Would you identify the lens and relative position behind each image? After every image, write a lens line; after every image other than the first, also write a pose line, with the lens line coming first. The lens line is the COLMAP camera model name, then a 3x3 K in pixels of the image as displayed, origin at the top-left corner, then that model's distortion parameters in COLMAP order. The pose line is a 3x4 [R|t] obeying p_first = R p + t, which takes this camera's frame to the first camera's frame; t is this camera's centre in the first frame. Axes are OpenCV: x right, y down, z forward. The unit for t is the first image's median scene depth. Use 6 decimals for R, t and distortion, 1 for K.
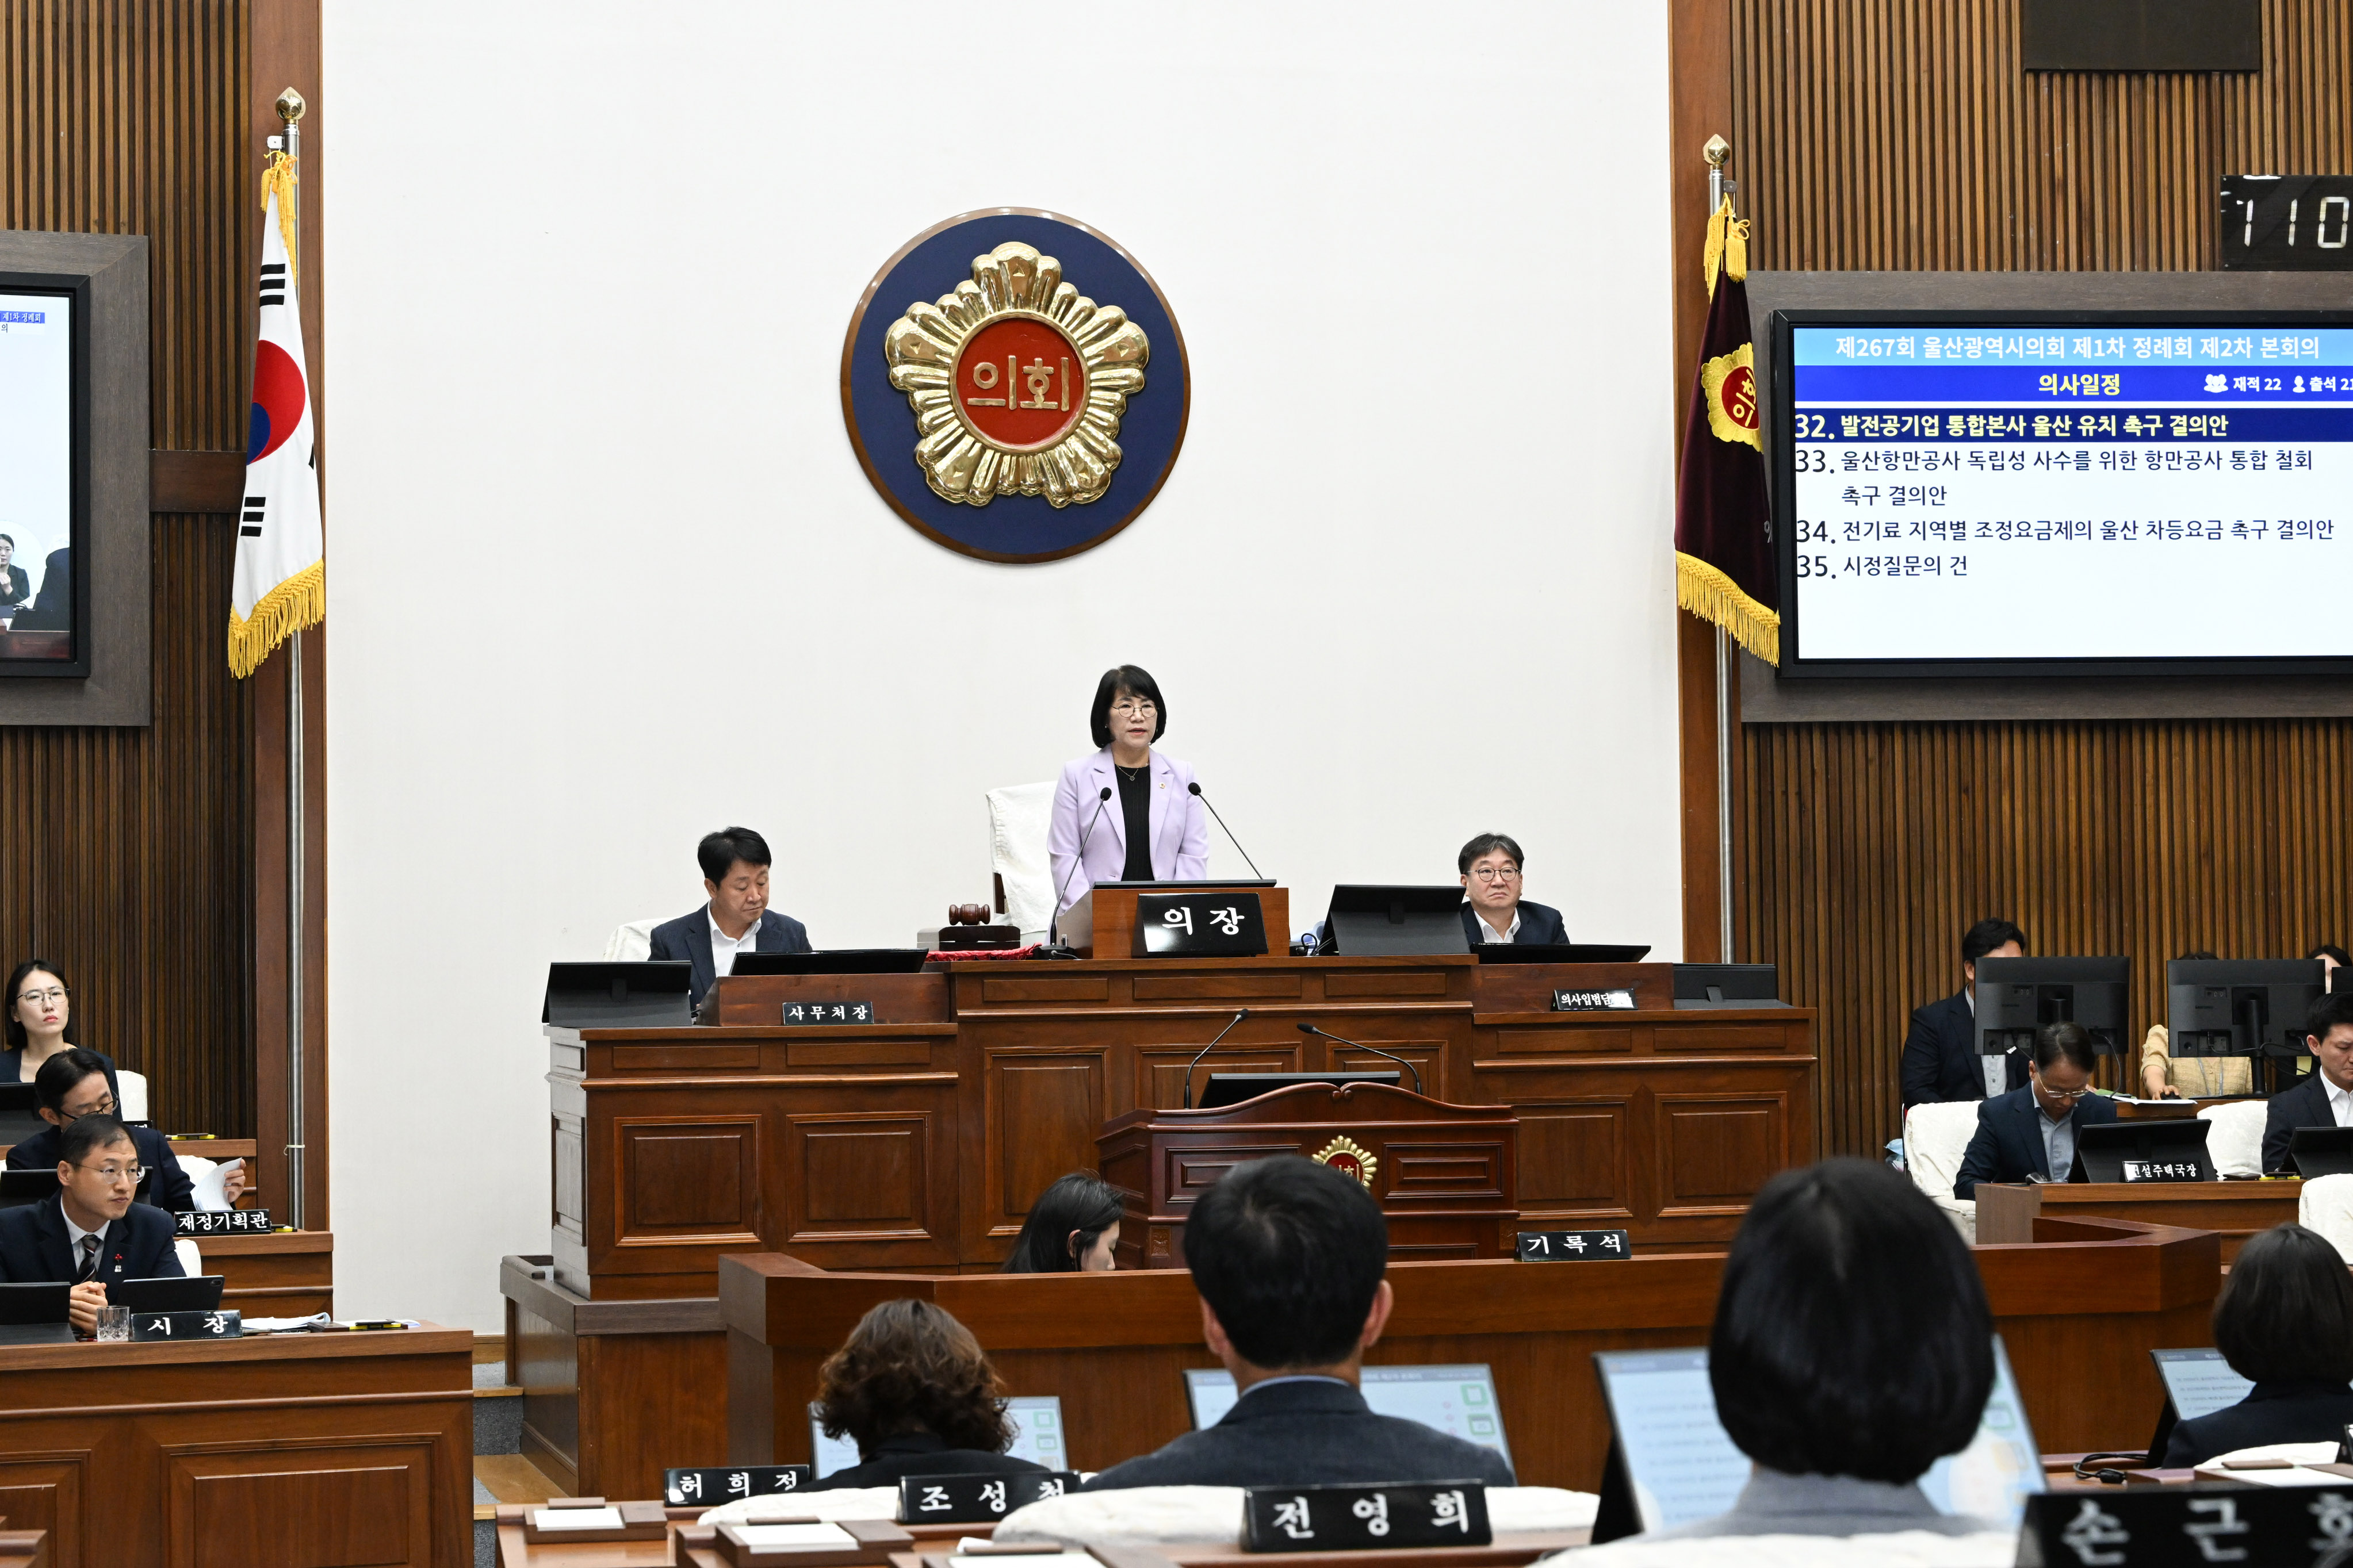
lens RADIAL K [[4704.5, 0, 1176.5], [0, 4704.5, 784.0], [0, 0, 1]] dist [-0.000893, -0.009233]
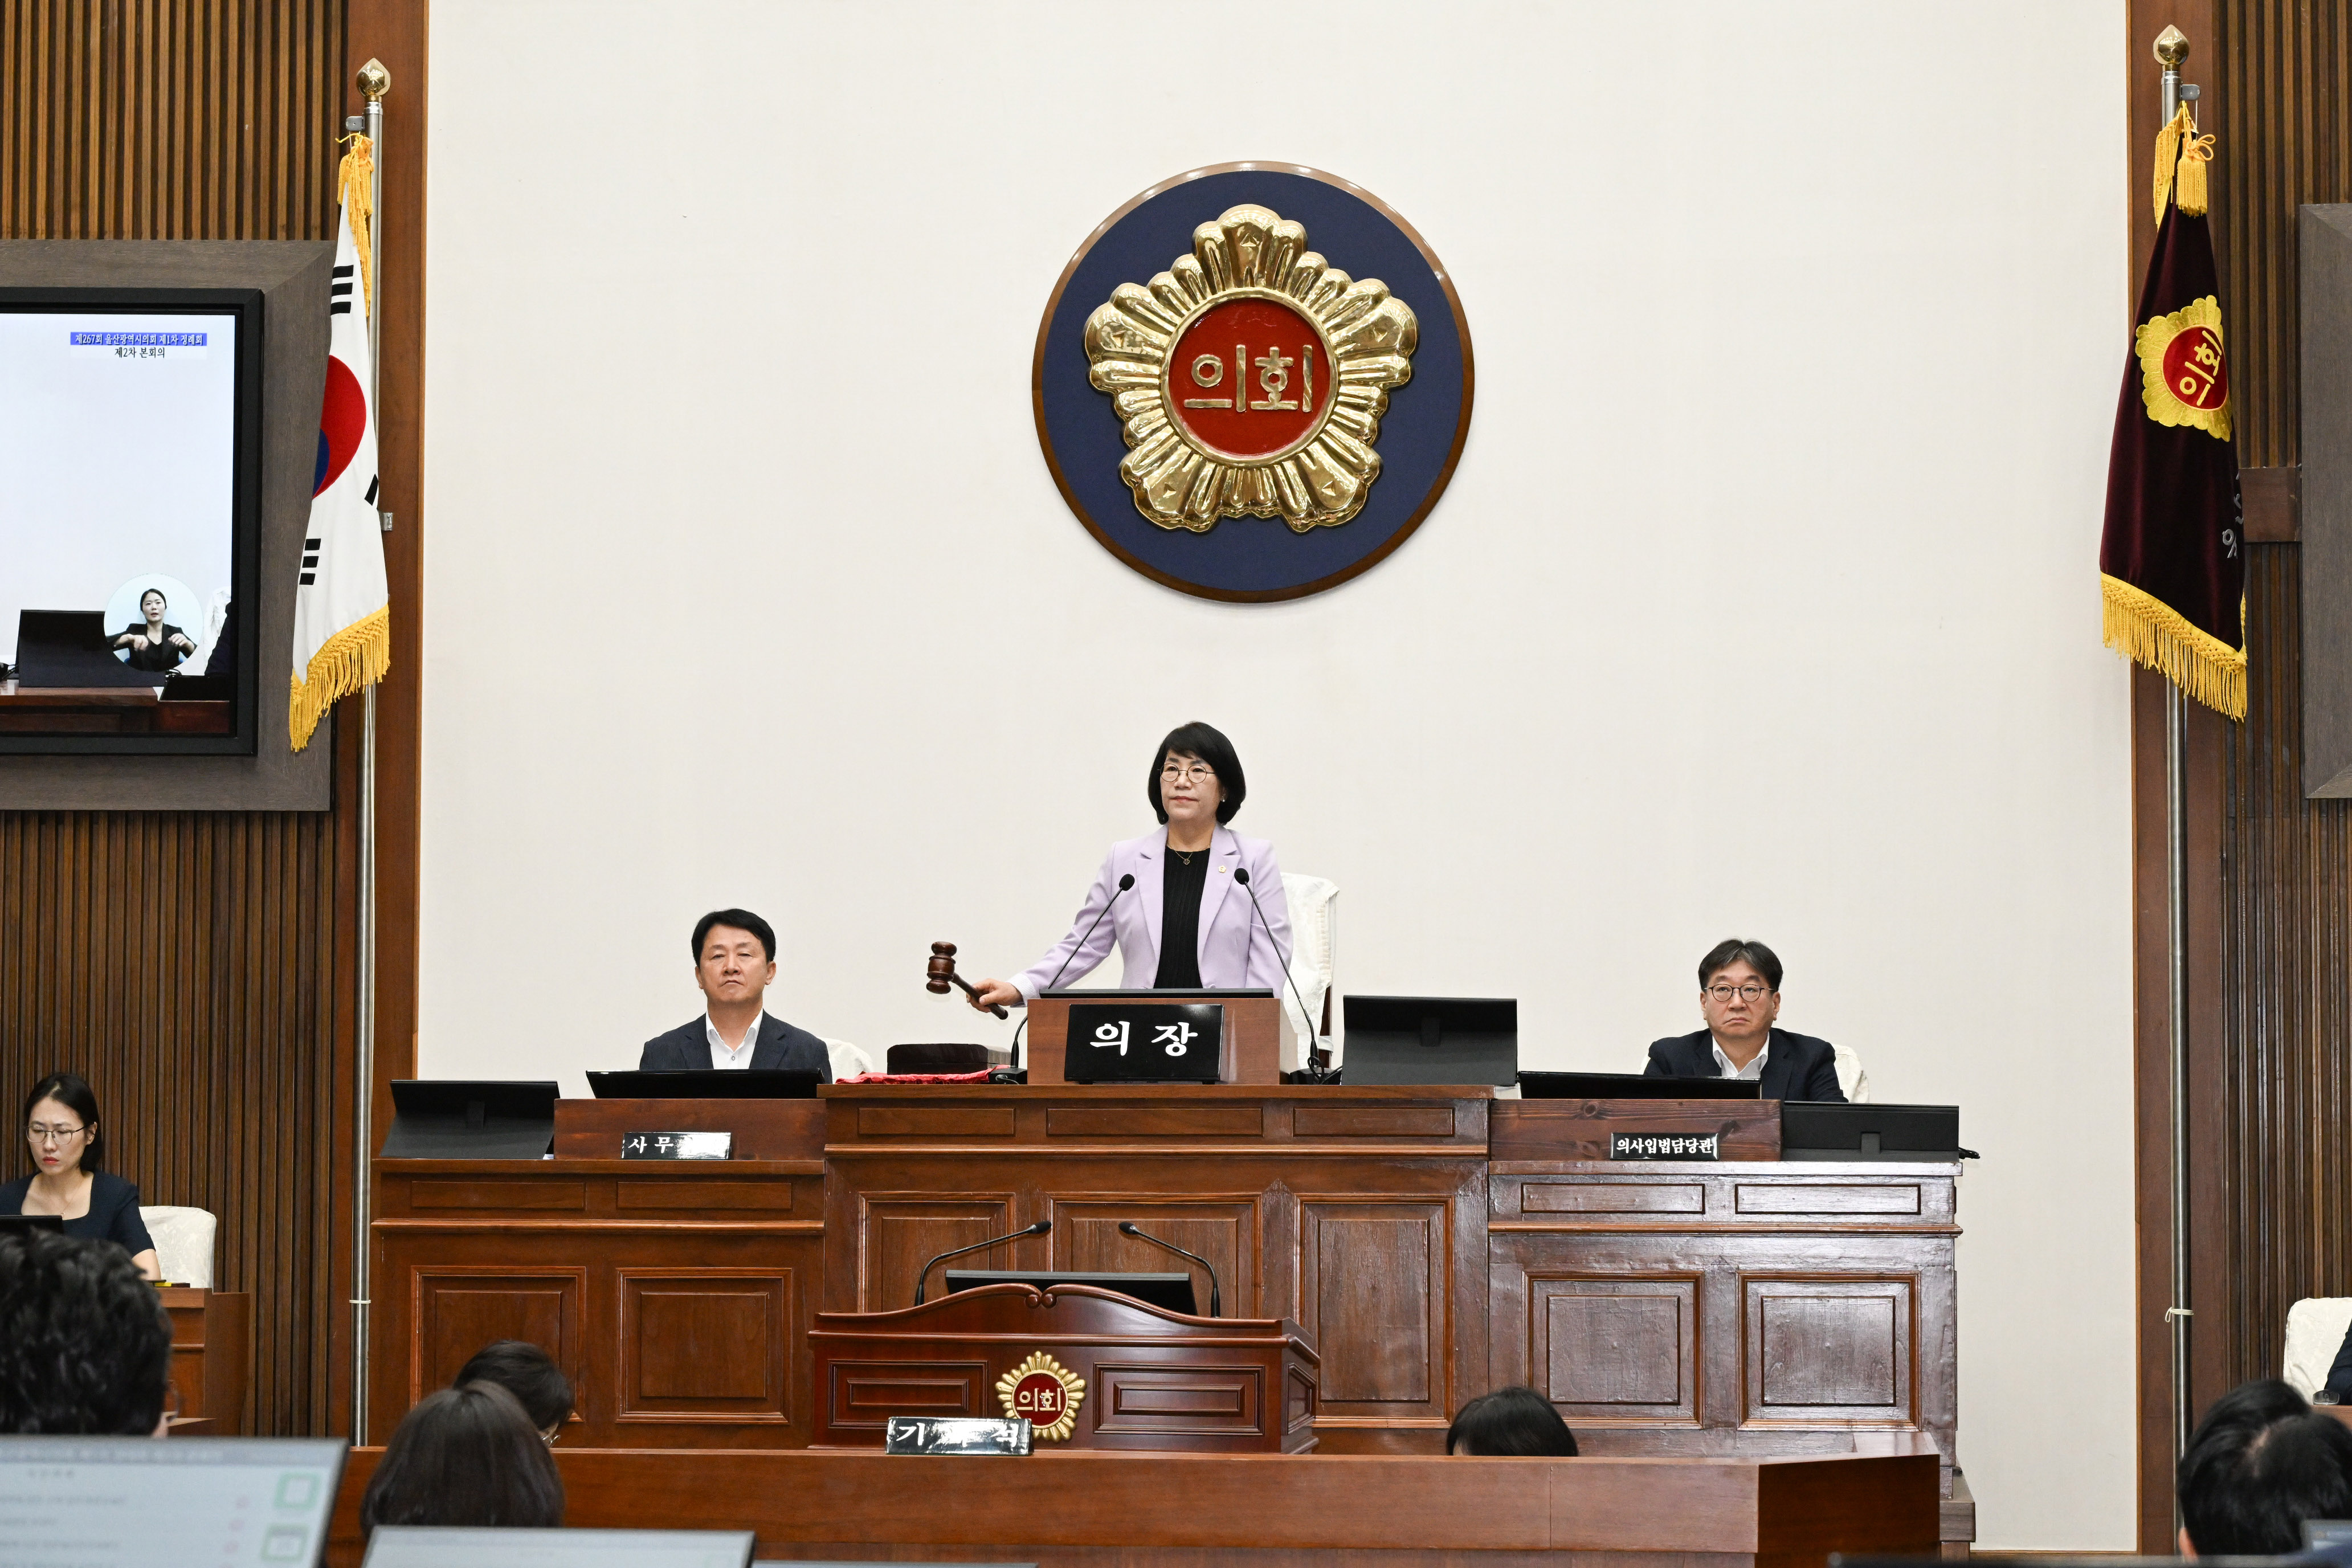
lens RADIAL K [[5787.3, 0, 1161.3], [0, 5787.3, 782.5], [0, 0, 1]] dist [0.007182, 0.011524]
pose [[0.934507, -0.007065, -0.355876, 0.304558], [-0.001720, 0.999702, -0.024362, 0.008127], [0.355942, 0.023379, 0.934216, 0.069518]]
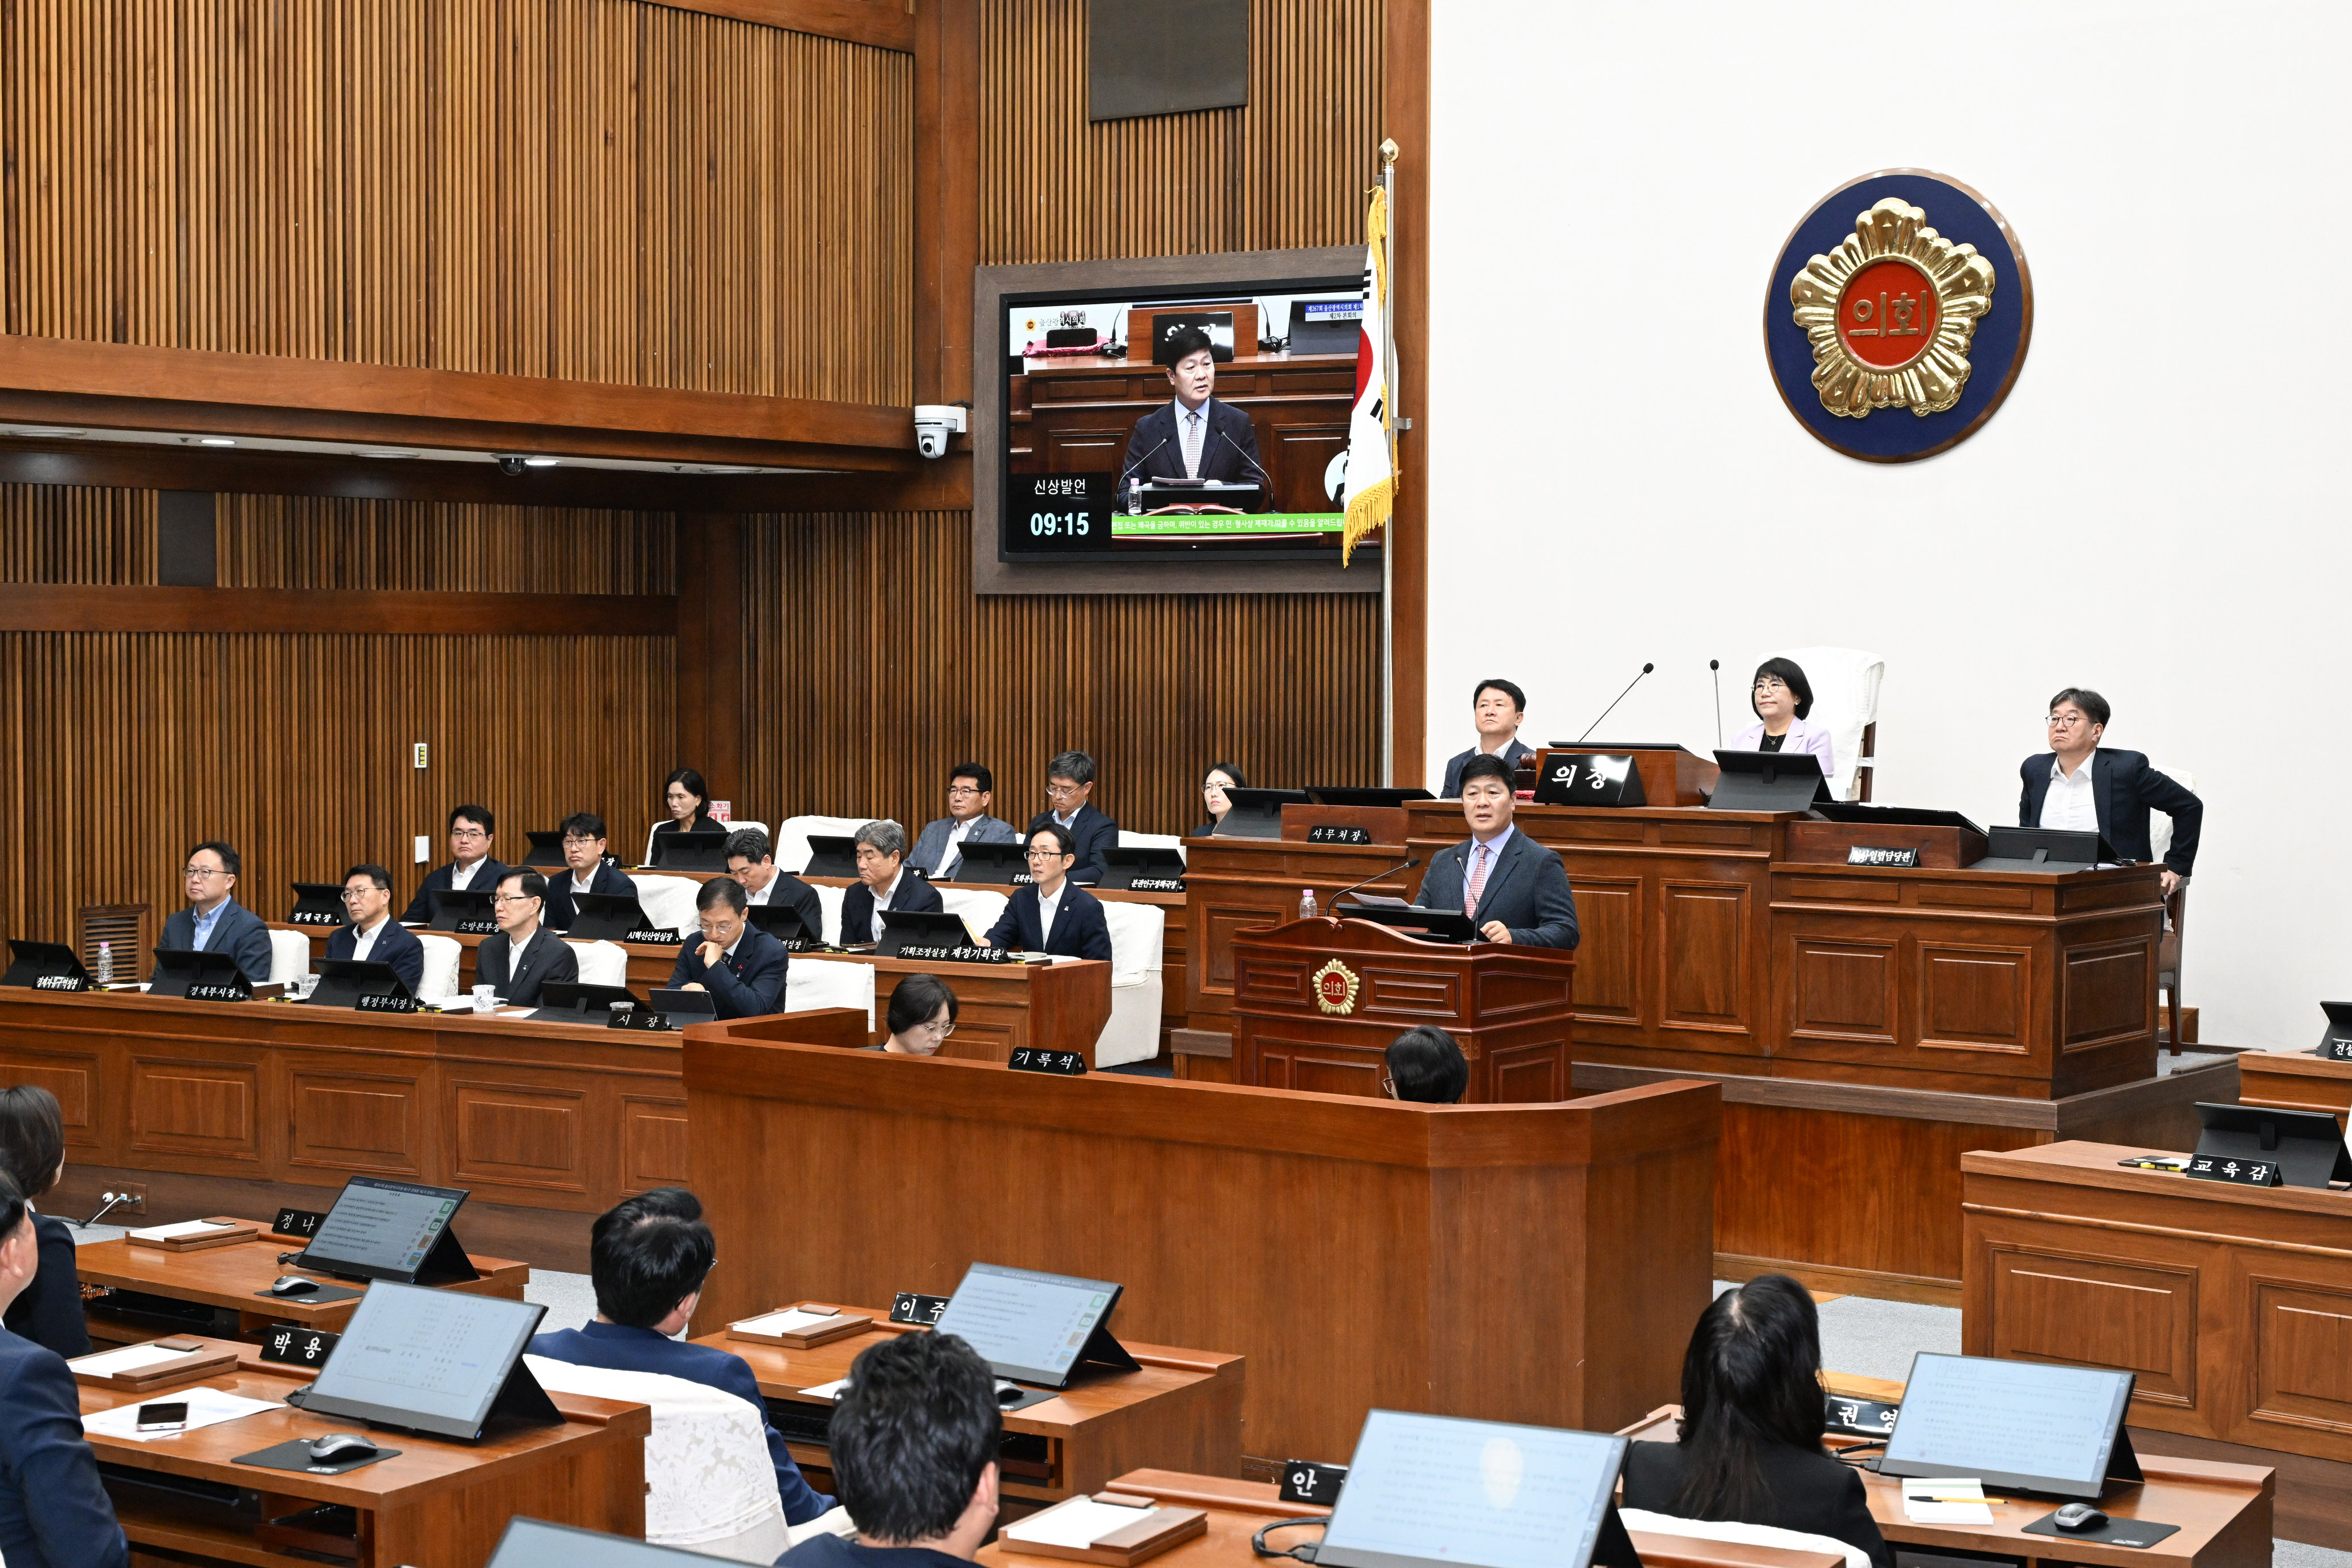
lens RADIAL K [[3656.4, 0, 1176.0], [0, 3656.4, 784.0], [0, 0, 1]] dist [-0.008035, -0.021099]
pose [[0.617115, 0.044368, -0.785621, 0.601116], [0.017412, 0.997395, 0.070005, -0.033450], [0.786680, -0.056880, 0.614735, 0.265609]]
